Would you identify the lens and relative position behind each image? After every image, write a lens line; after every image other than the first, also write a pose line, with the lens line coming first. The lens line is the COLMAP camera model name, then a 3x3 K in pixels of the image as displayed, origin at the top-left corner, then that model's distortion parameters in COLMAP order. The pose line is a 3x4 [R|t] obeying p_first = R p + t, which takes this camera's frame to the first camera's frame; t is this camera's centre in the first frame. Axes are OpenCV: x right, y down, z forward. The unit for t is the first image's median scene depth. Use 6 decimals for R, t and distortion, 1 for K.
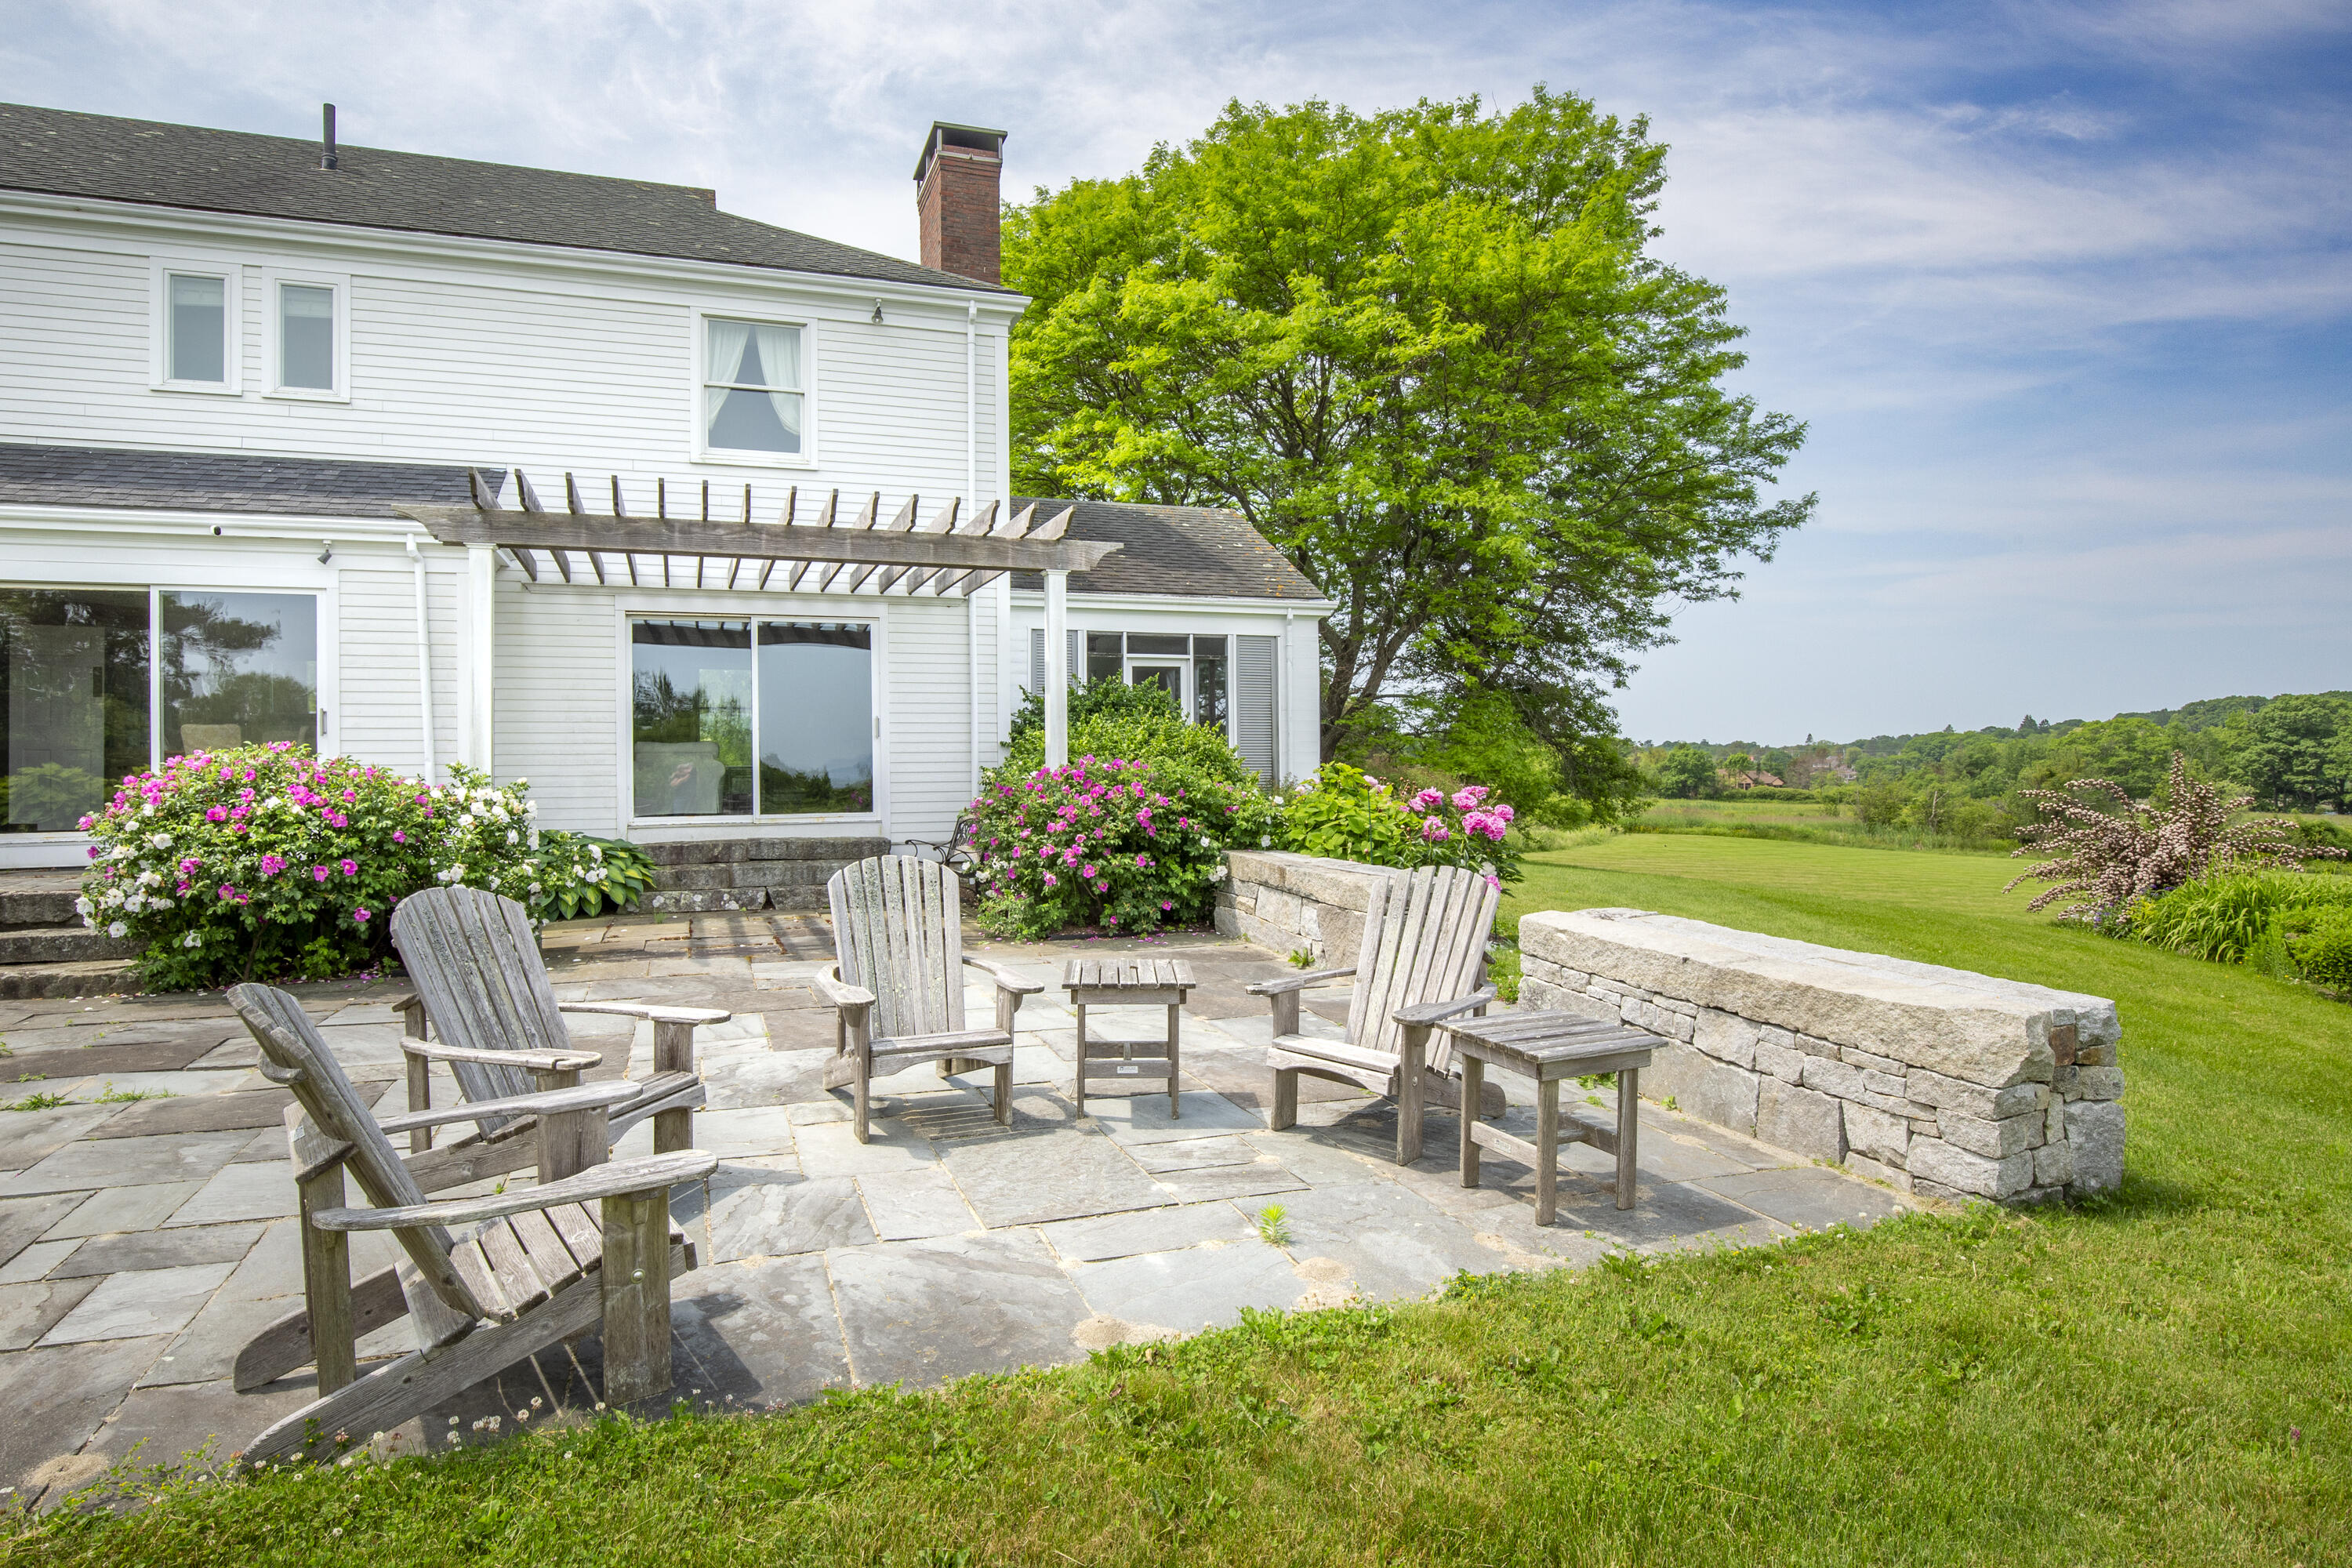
lens RADIAL K [[1272.9, 0, 1183.9], [0, 1272.9, 773.8], [0, 0, 1]] dist [-0.015917, -0.001021]
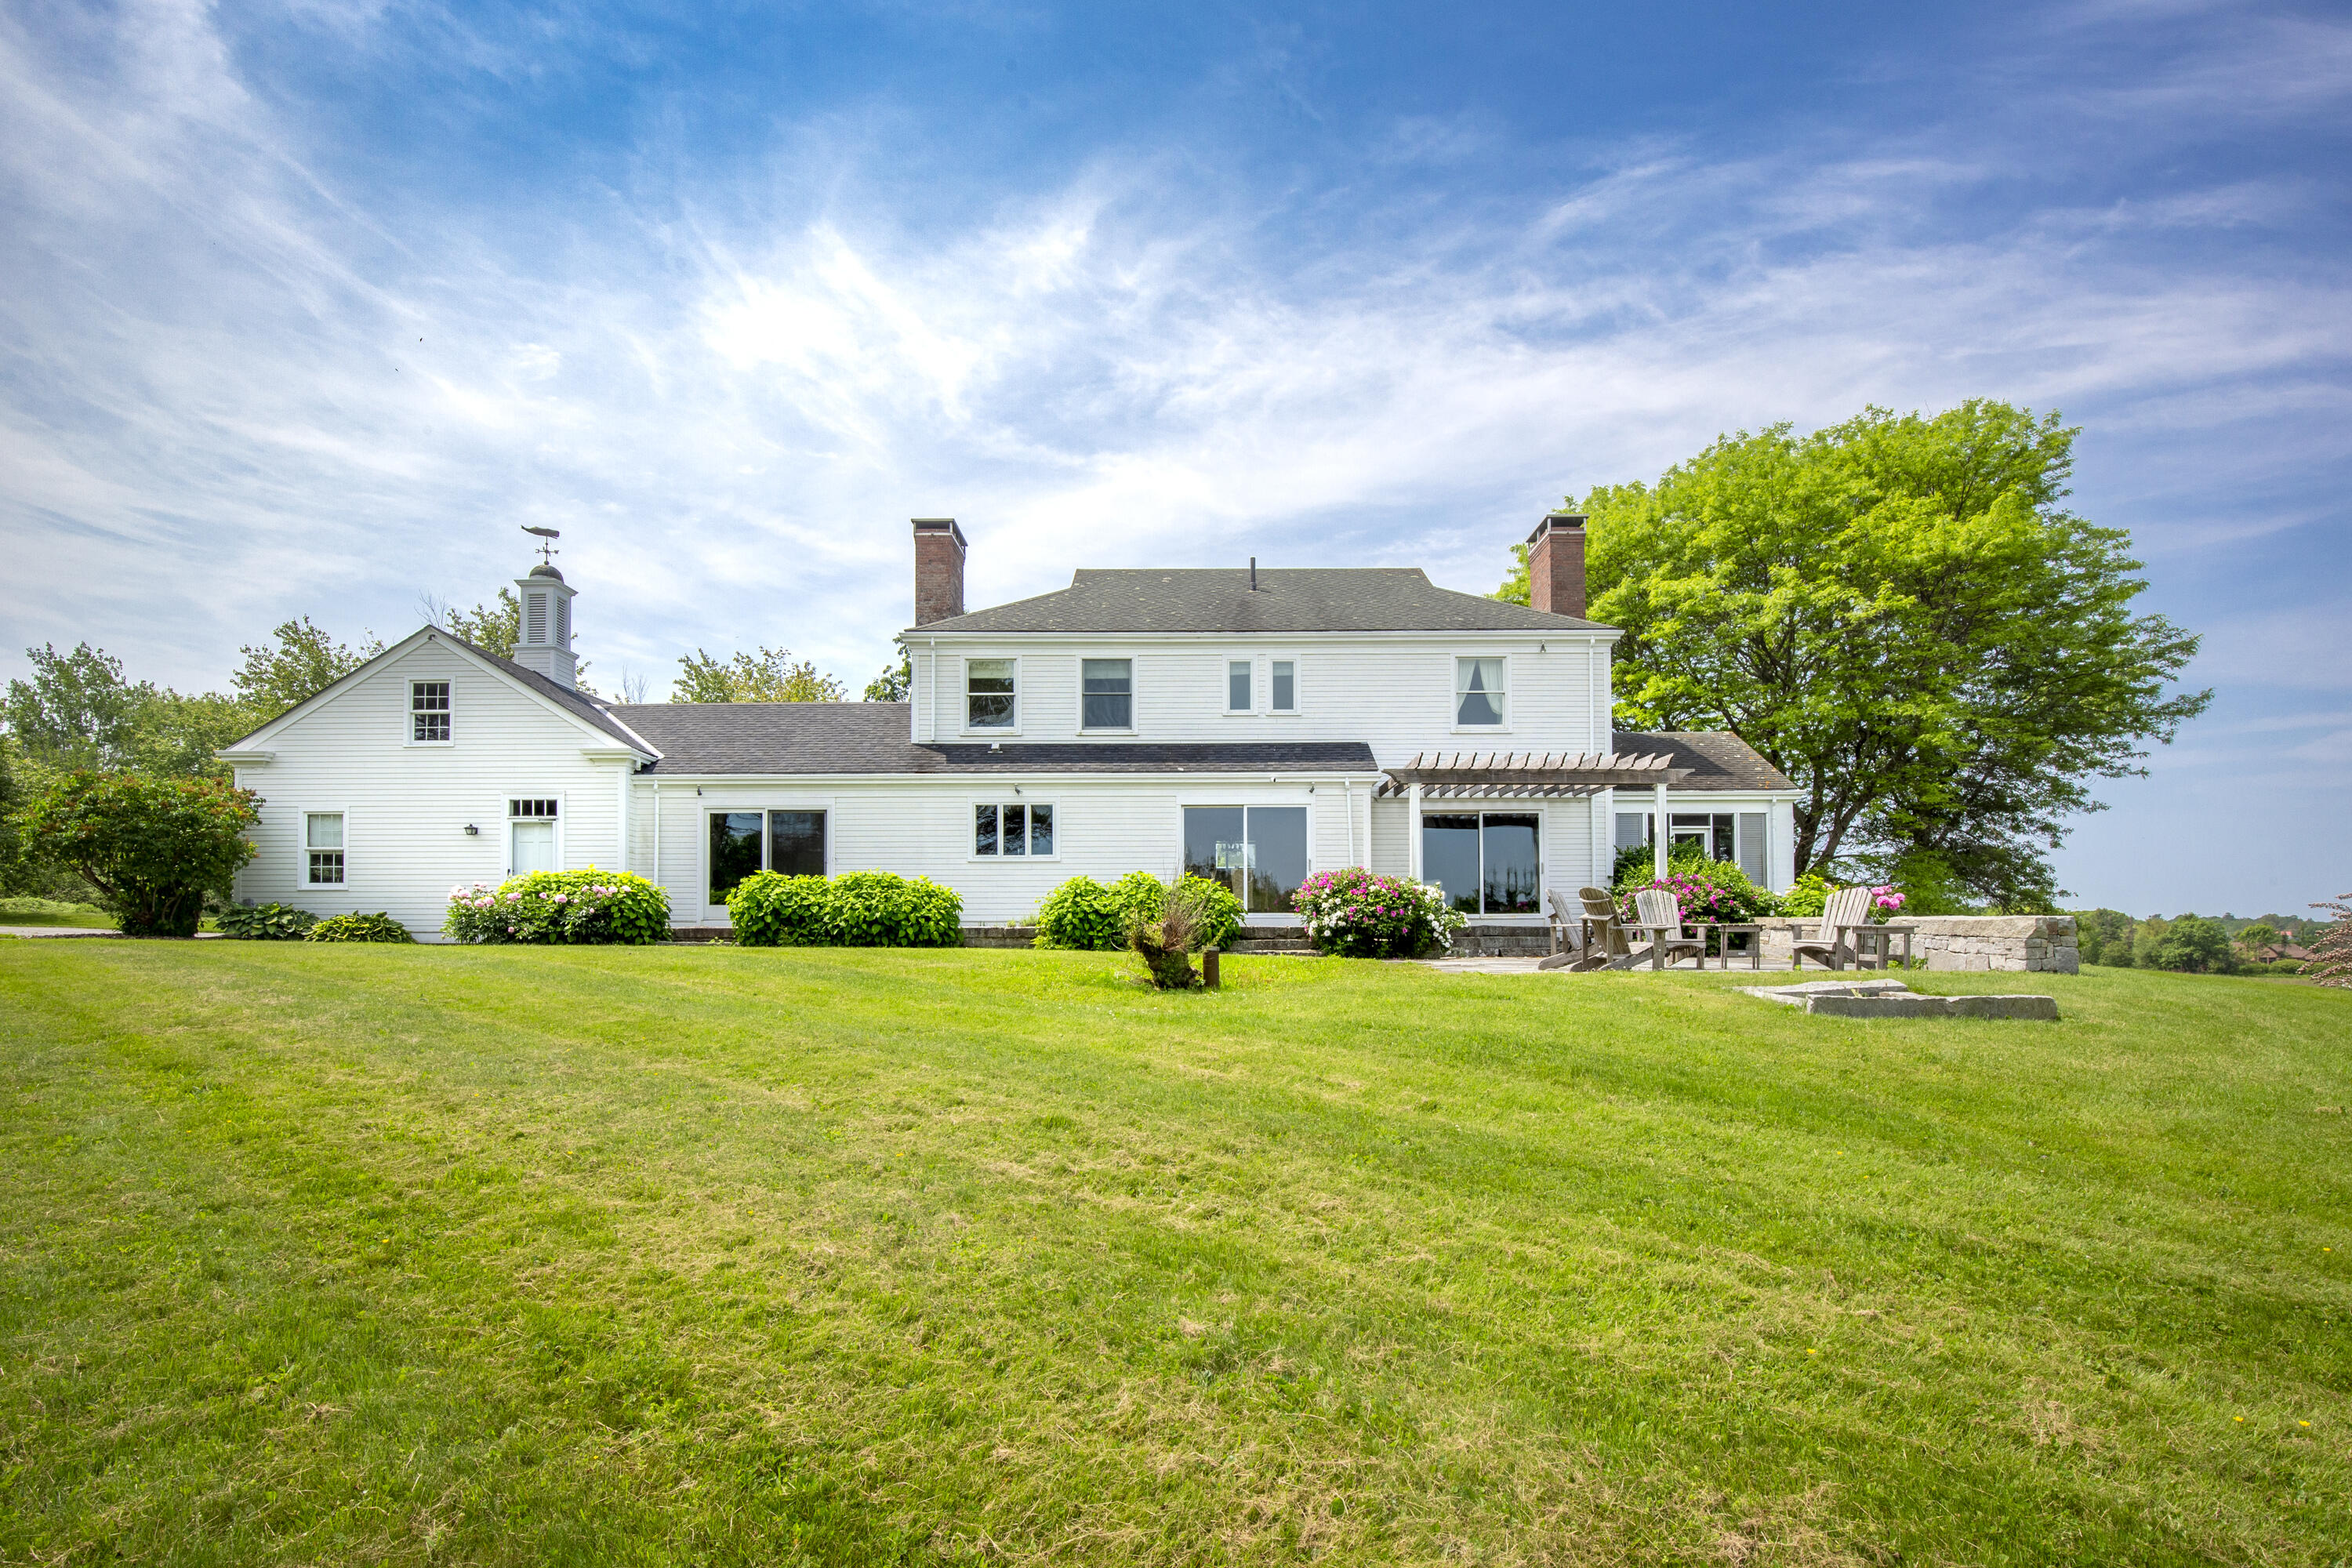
lens RADIAL K [[1140.1, 0, 1272.1], [0, 1140.1, 954.8], [0, 0, 1]] dist [-0.027688, 0.002181]
pose [[0.952026, 0.005373, -0.305969, -0.052630], [-0.002543, 0.999950, 0.009649, 0.038291], [0.306006, -0.008408, 0.951992, -0.362794]]
